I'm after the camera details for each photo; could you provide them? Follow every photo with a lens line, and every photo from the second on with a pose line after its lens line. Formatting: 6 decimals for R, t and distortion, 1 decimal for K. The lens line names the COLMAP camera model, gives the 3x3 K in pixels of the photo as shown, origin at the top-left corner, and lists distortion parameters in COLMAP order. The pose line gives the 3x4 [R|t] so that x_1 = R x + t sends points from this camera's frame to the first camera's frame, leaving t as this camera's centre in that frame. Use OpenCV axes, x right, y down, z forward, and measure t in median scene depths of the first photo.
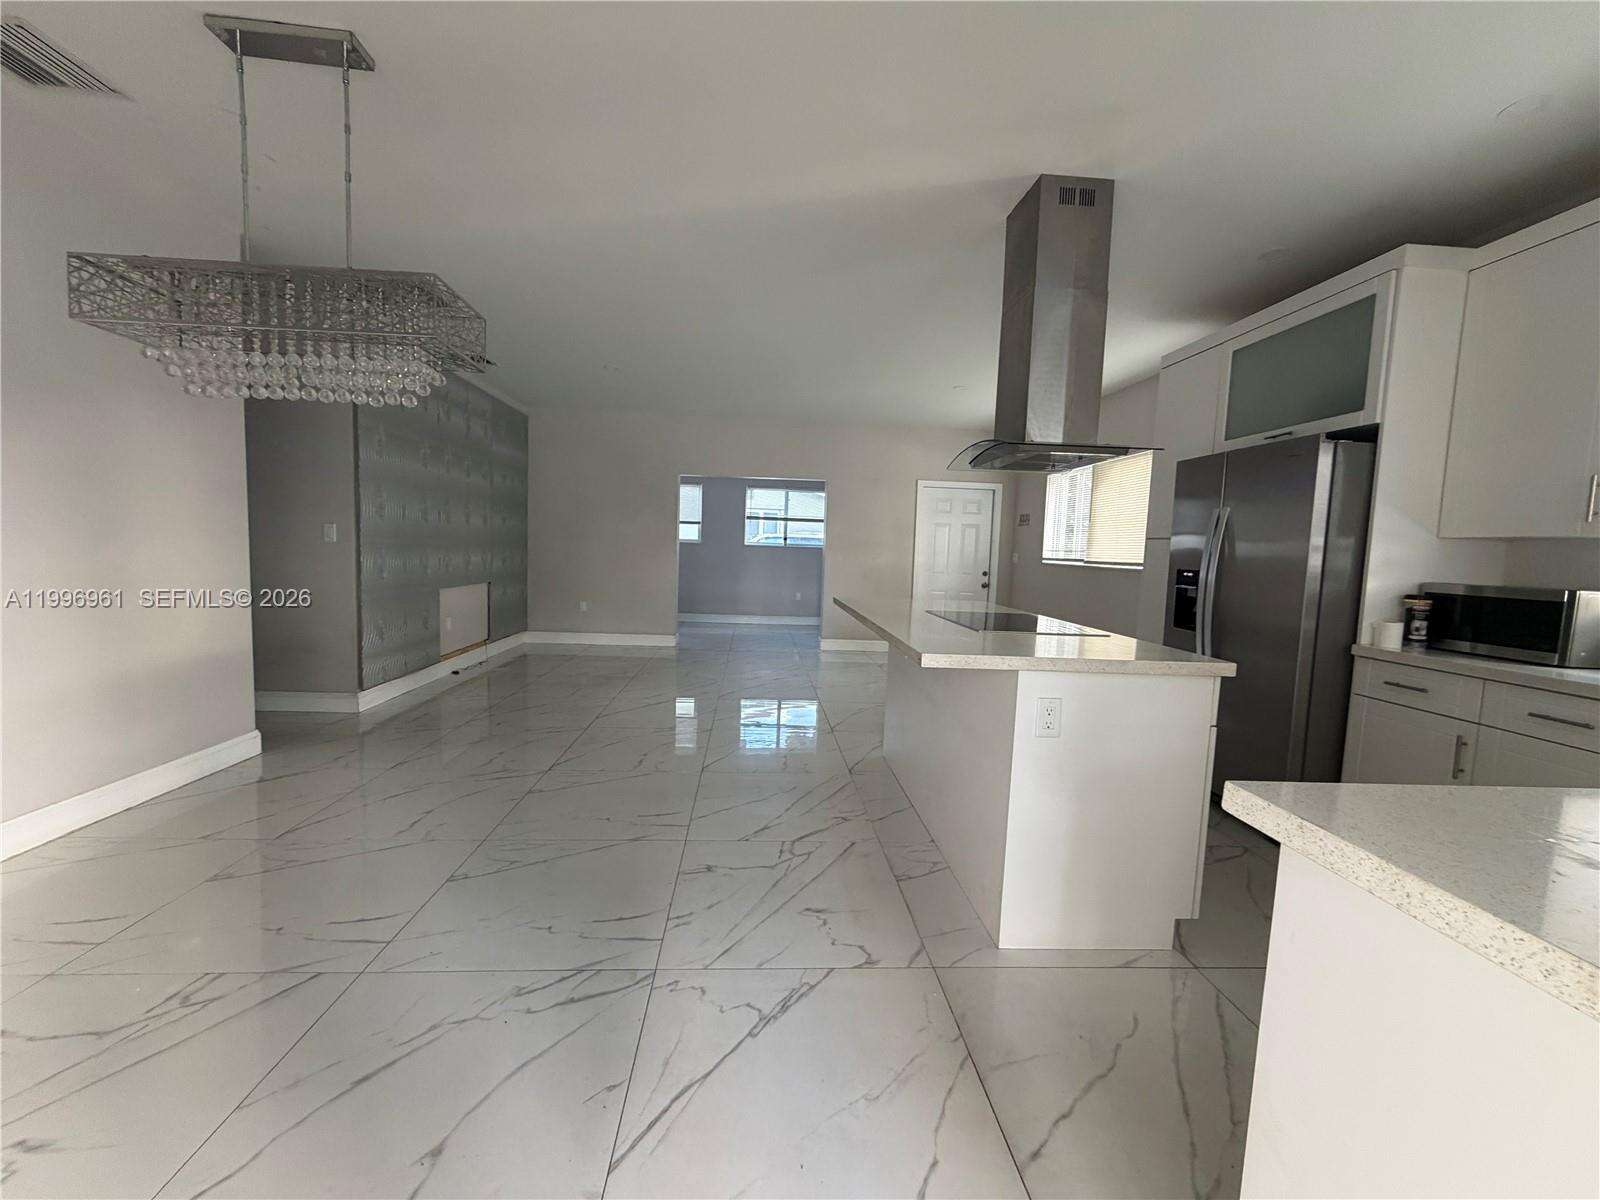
lens RADIAL K [[641.0, 0, 794.5], [0, 641.0, 599.7], [0, 0, 1]] dist [-0.000552, 0.000393]
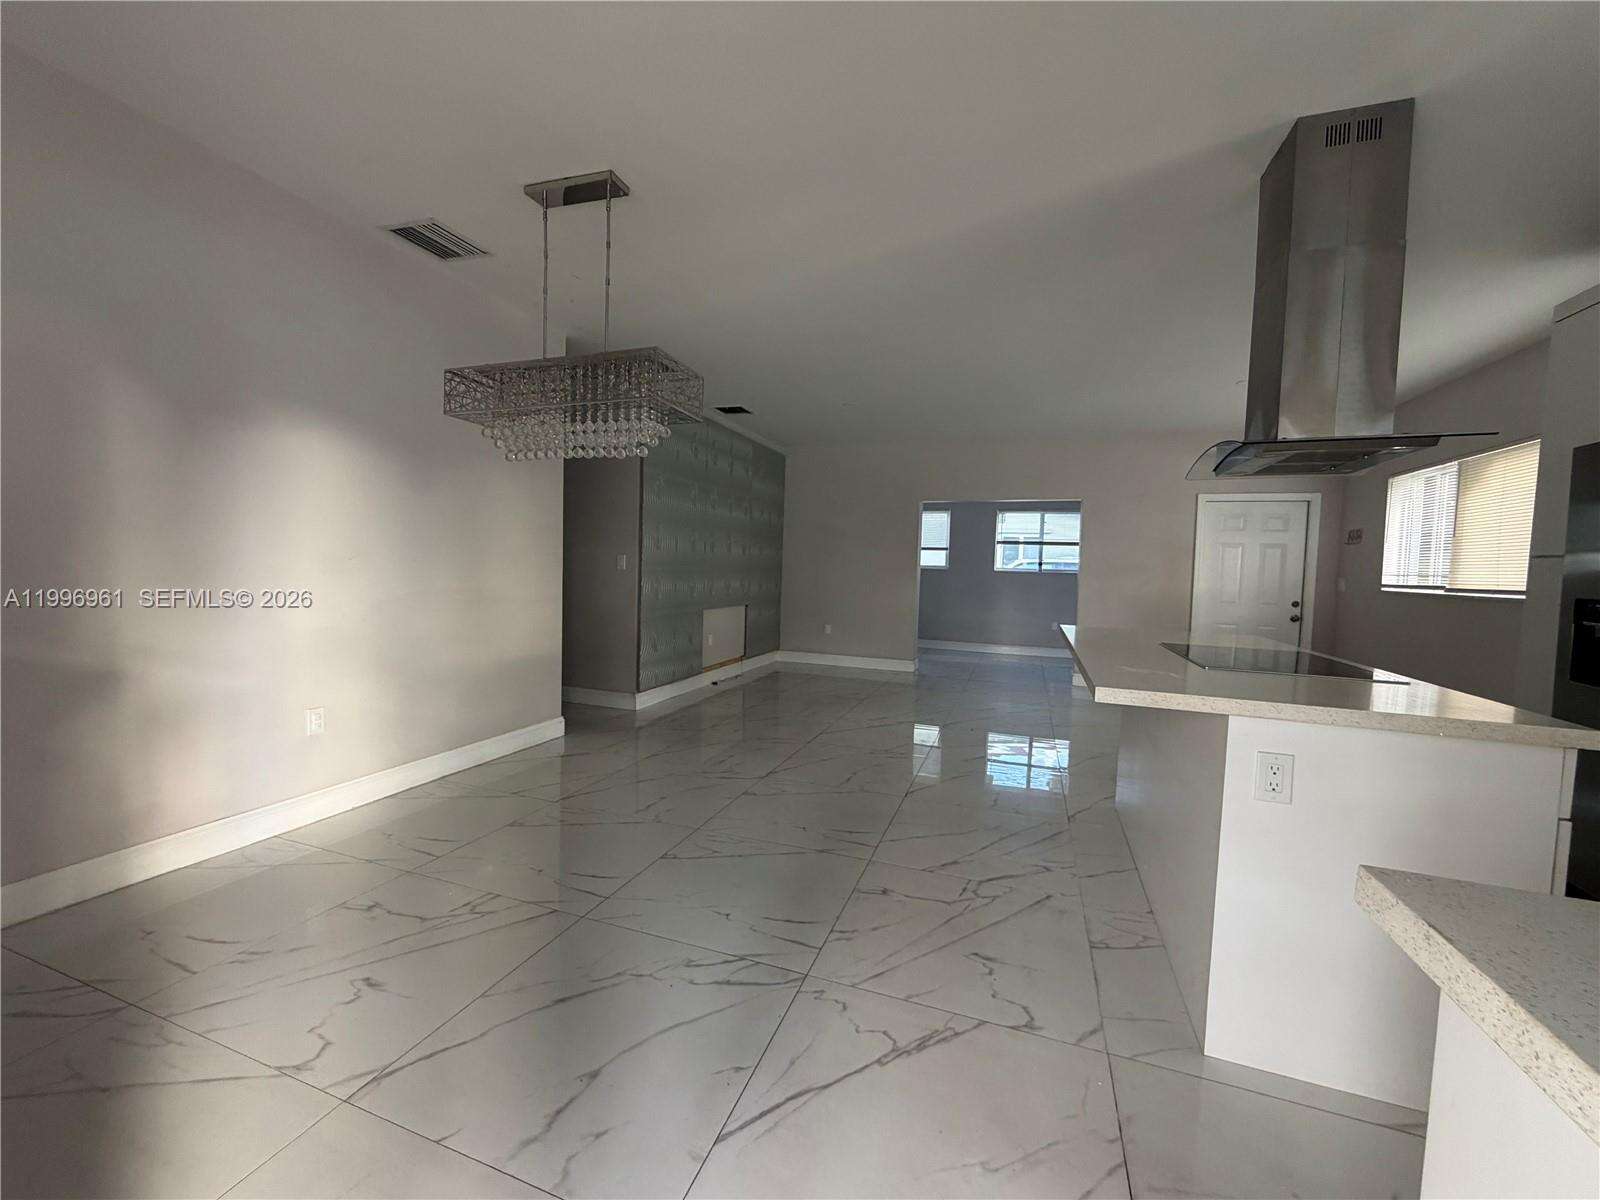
lens RADIAL K [[641.0, 0, 792.2], [0, 641.0, 599.4], [0, 0, 1]] dist [-0.000552, 0.000393]
pose [[0.915346, 0.011745, -0.402497, 0.115108], [-0.029125, 0.998888, -0.037088, 0.005662], [0.401613, 0.045671, 0.914670, 0.008185]]
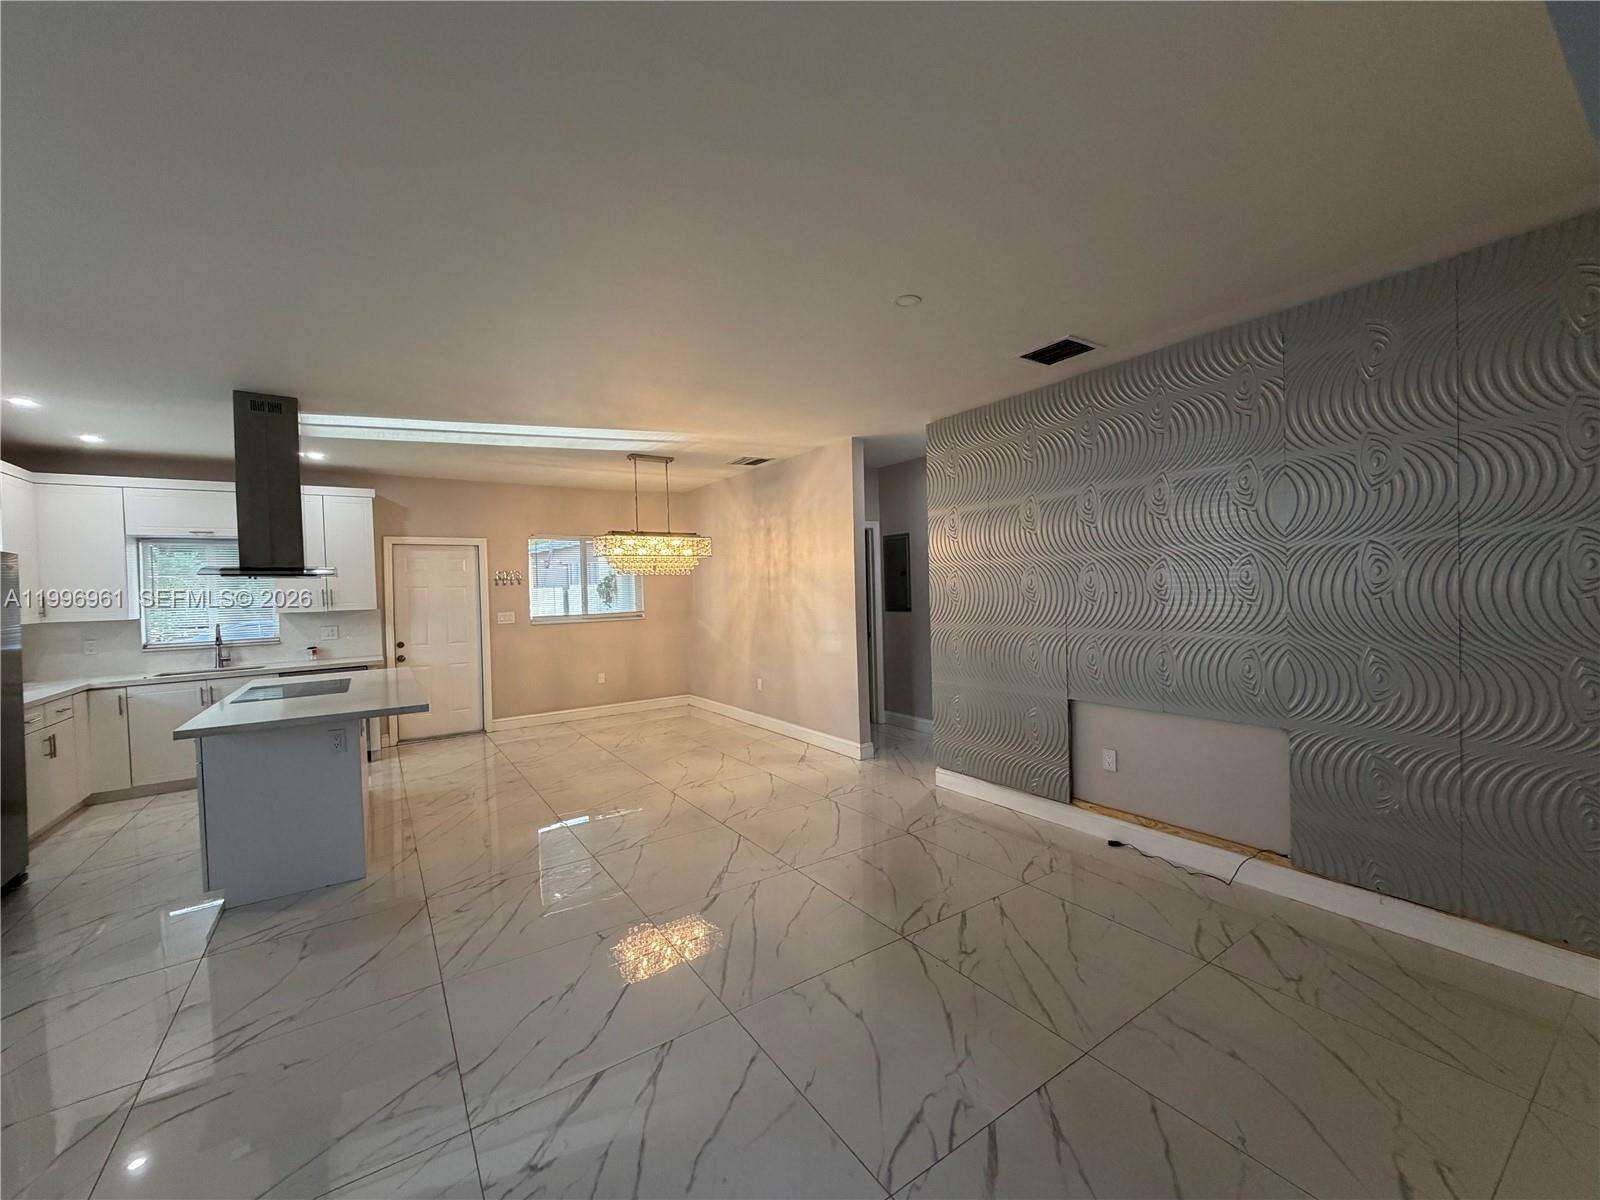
lens RADIAL K [[641.0, 0, 796.1], [0, 641.0, 598.5], [0, 0, 1]] dist [-0.000552, 0.000393]
pose [[-0.866430, -0.002428, -0.499293, 0.092678], [-0.040963, 0.996963, 0.066236, -0.310226], [0.497616, 0.077842, -0.863898, 2.828399]]
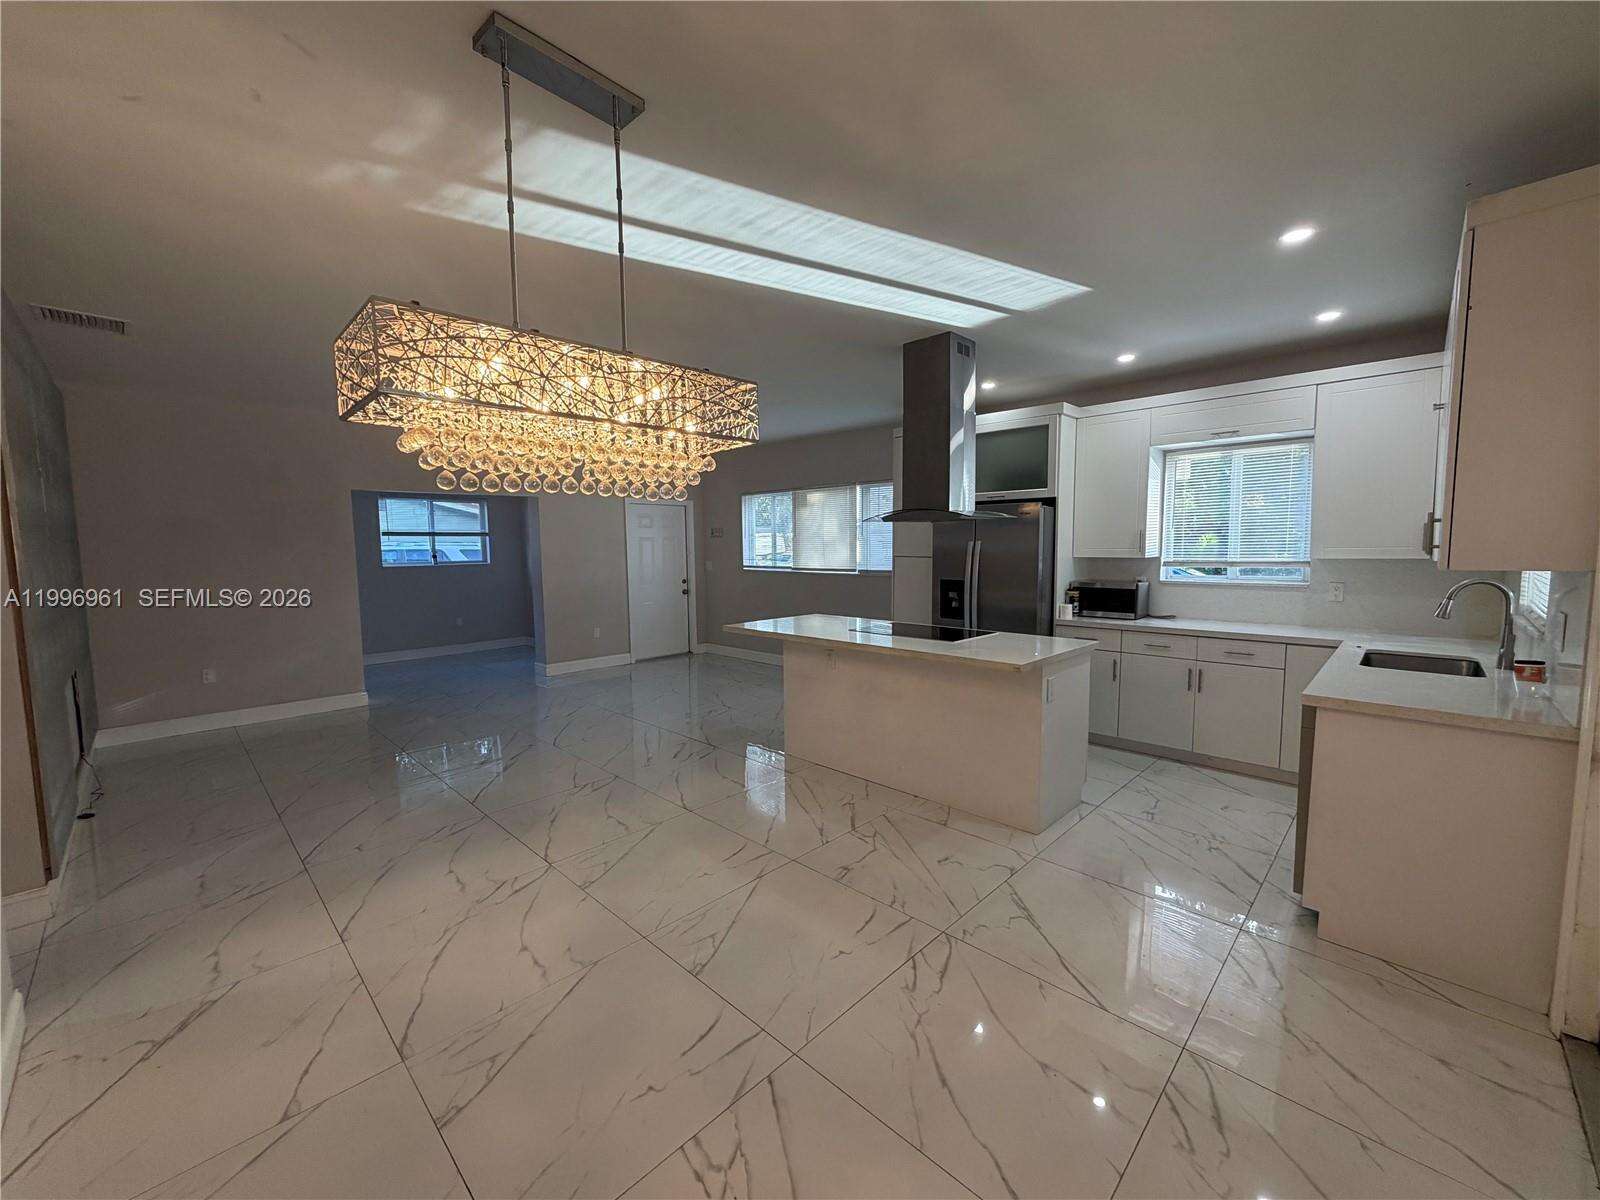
lens RADIAL K [[641.0, 0, 793.8], [0, 641.0, 600.7], [0, 0, 1]] dist [-0.000552, 0.000393]
pose [[0.743179, -0.104004, 0.660960, -0.842407], [0.091349, 0.994367, 0.053756, -0.140369], [-0.662828, 0.020428, 0.748493, 0.128864]]
